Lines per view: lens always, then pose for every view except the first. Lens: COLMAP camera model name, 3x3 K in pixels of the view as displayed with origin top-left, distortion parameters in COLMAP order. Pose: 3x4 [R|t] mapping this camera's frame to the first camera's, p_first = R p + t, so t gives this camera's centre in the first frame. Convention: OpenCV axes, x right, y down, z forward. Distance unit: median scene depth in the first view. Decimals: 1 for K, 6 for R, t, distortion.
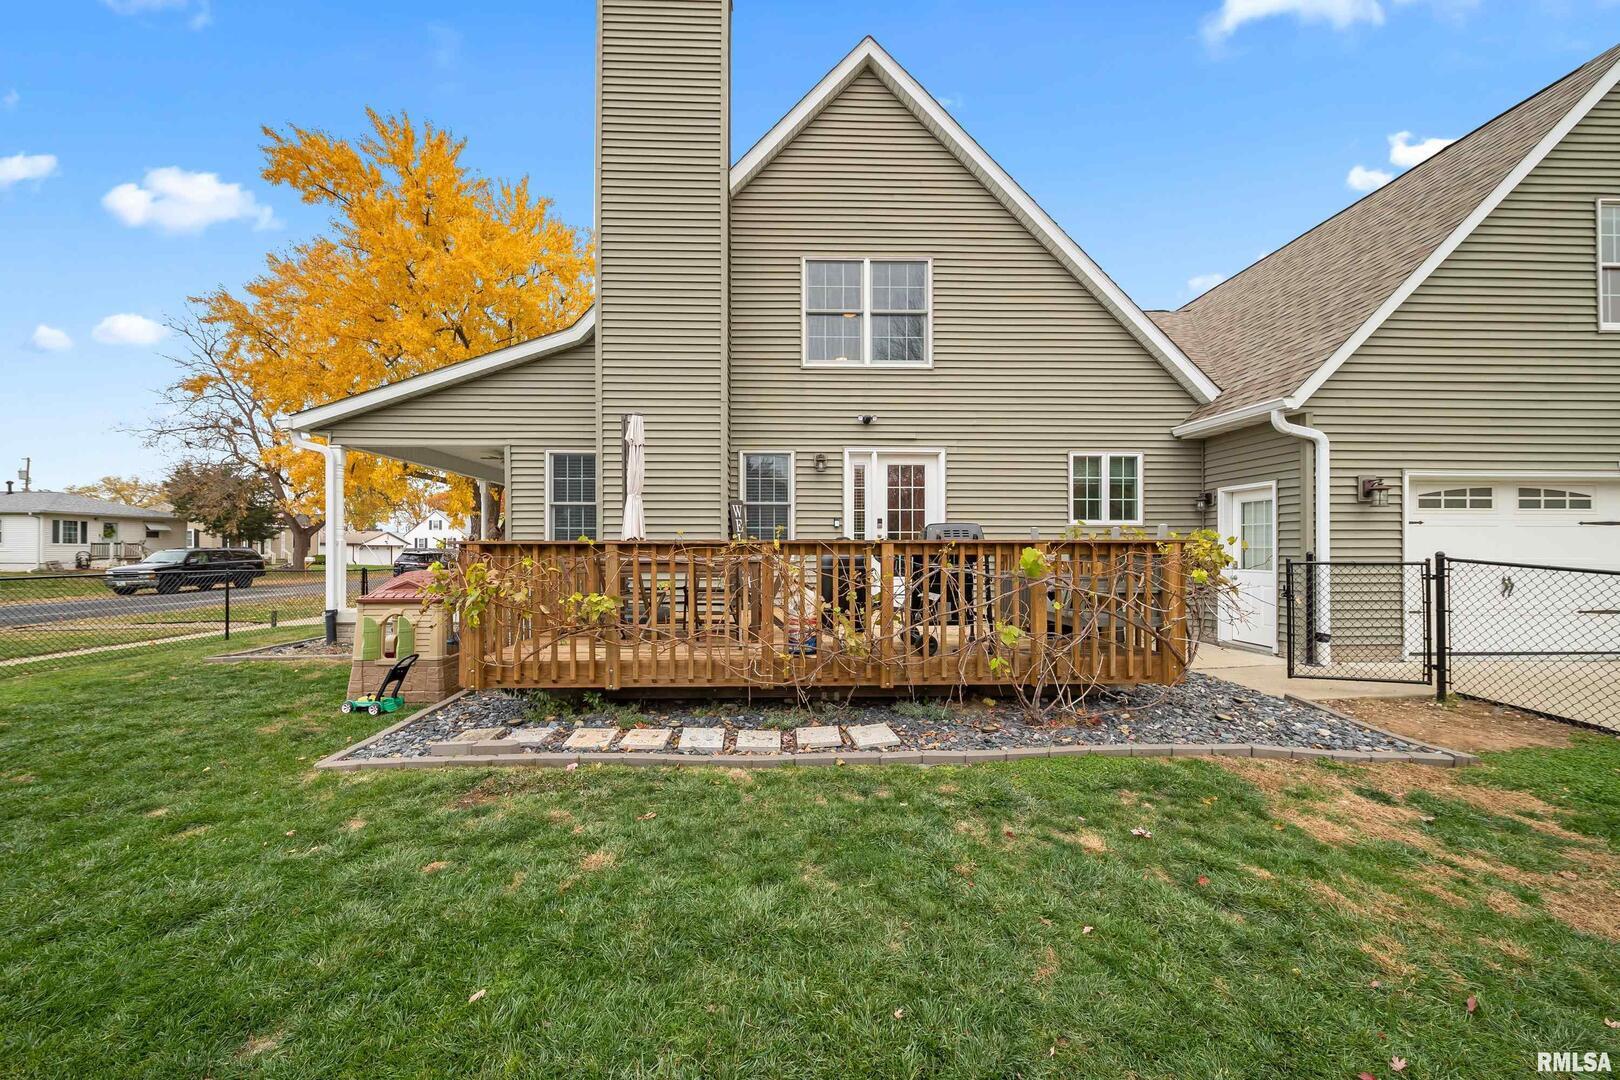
lens RADIAL K [[515.2, 0, 808.8], [0, 515.2, 546.7], [0, 0, 1]] dist [-0.001876, -0.000098]
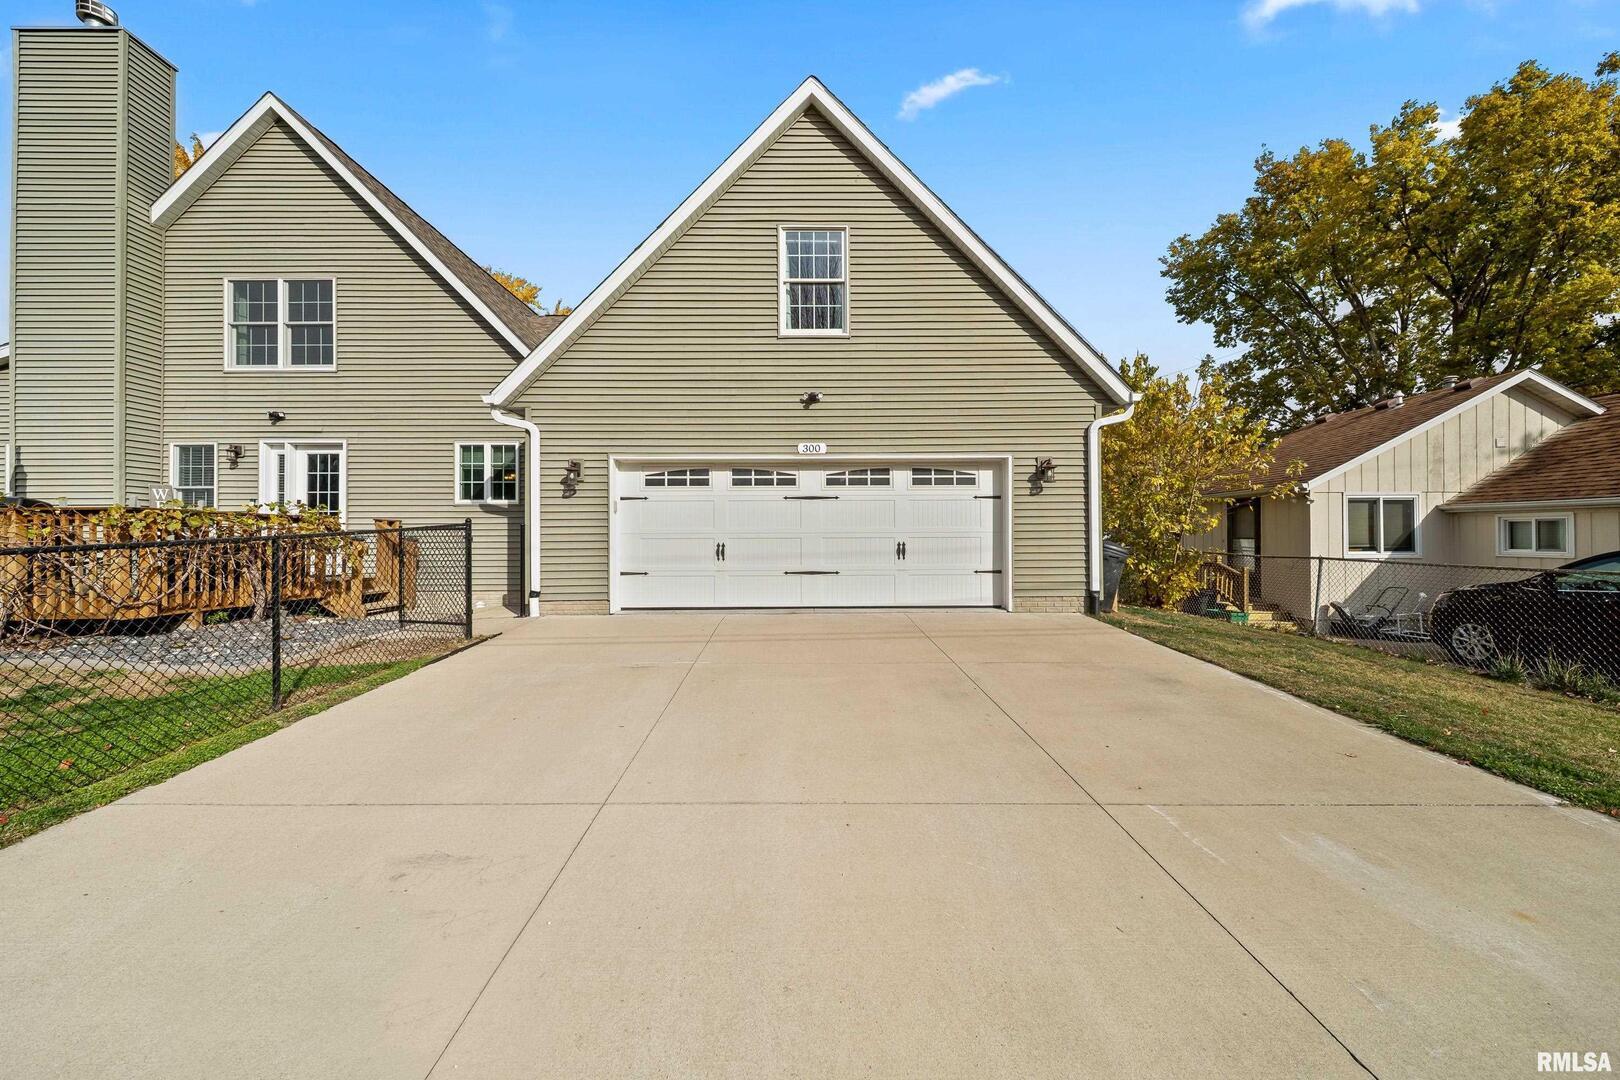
lens RADIAL K [[572.1, 0, 816.3], [0, 572.1, 536.0], [0, 0, 1]] dist [-0.006852, -0.000163]
pose [[0.999826, -0.008071, -0.016827, 1.334713], [0.008100, 0.999966, 0.001637, 0.033876], [0.016813, -0.001773, 0.999857, -0.264727]]
